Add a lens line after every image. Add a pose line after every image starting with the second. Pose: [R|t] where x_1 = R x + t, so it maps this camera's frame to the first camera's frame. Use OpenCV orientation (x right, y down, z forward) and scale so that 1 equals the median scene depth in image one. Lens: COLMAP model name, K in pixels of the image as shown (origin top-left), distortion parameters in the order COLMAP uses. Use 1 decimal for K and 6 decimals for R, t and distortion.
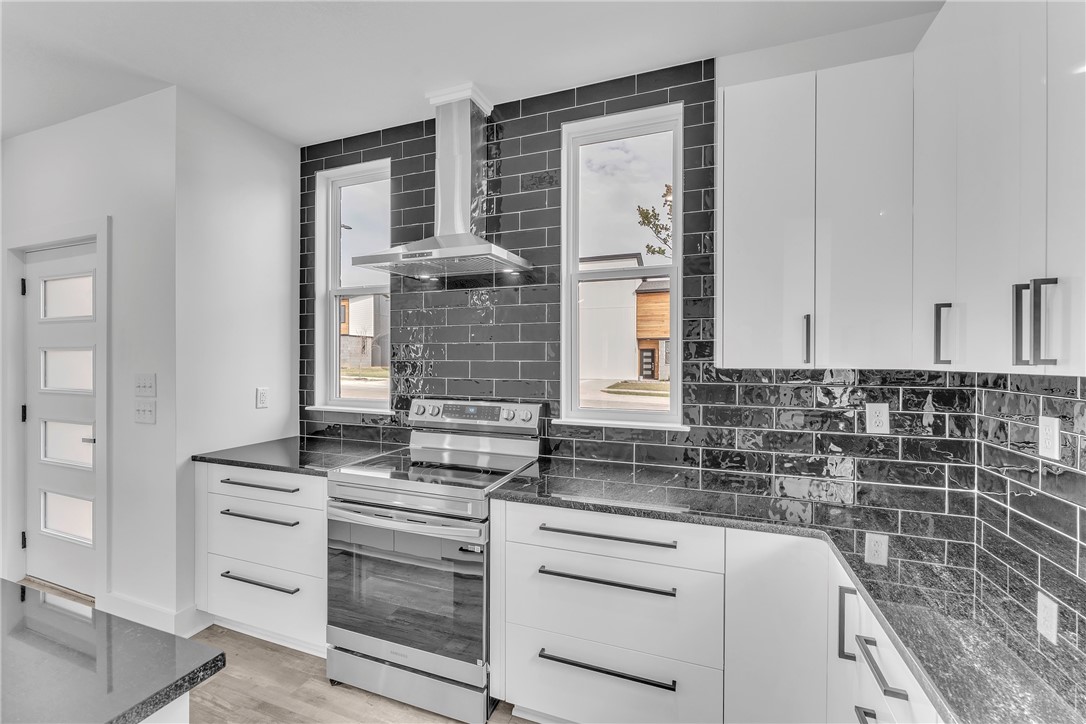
lens RADIAL K [[444.8, 0, 547.3], [0, 444.8, 360.5], [0, 0, 1]] dist [0.001935, 0.000564]
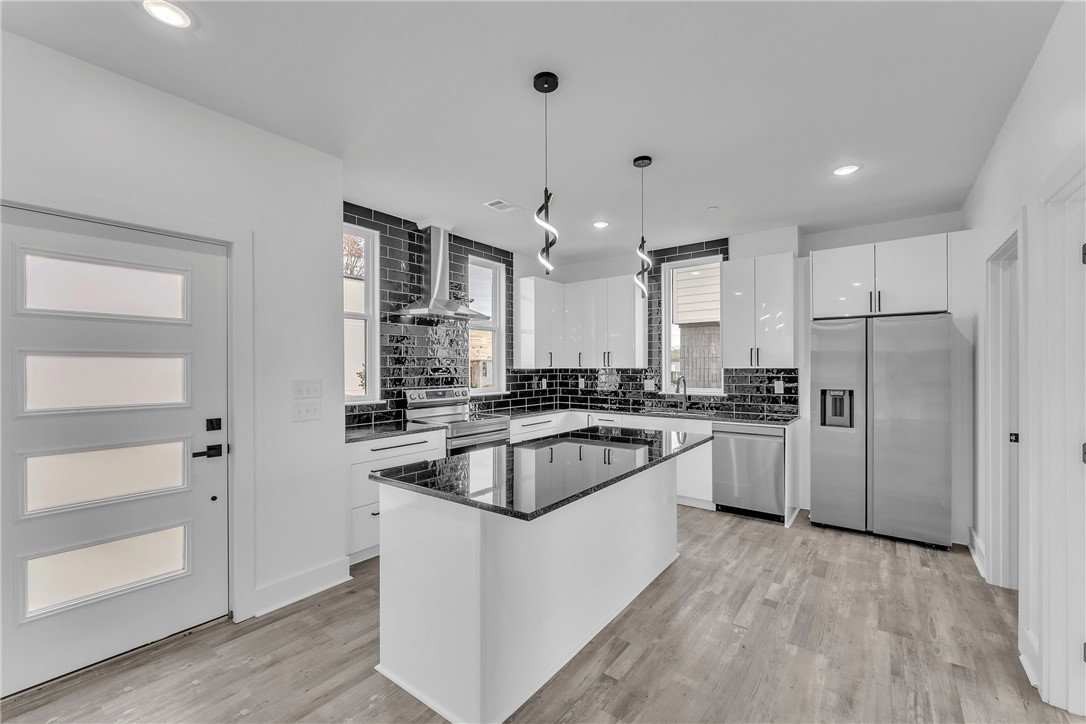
lens RADIAL K [[444.8, 0, 547.8], [0, 444.8, 367.5], [0, 0, 1]] dist [0.001935, 0.000564]
pose [[0.287620, -0.006256, 0.957724, -1.815699], [0.004503, 0.999976, 0.005180, -0.004278], [-0.957734, 0.002823, 0.287642, 0.032845]]
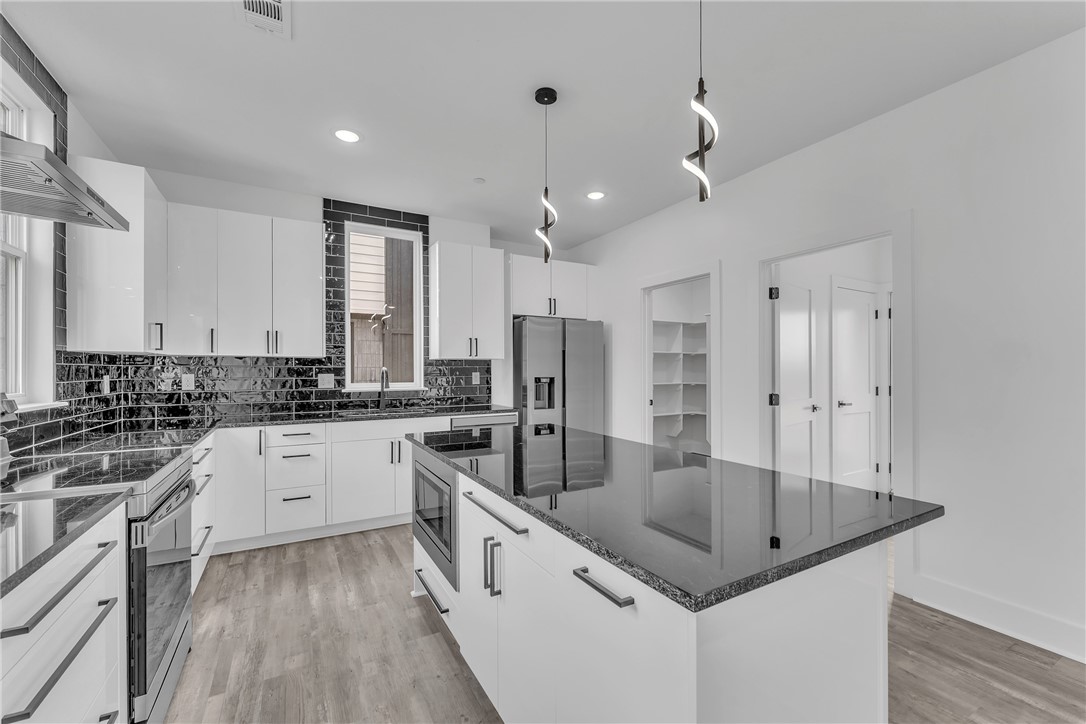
lens RADIAL K [[444.8, 0, 545.0], [0, 444.8, 369.5], [0, 0, 1]] dist [0.001935, 0.000564]
pose [[-0.760028, -0.001452, 0.649889, -1.200976], [-0.000747, 0.999999, 0.001361, 0.053888], [-0.649890, 0.000549, -0.760028, 0.924365]]
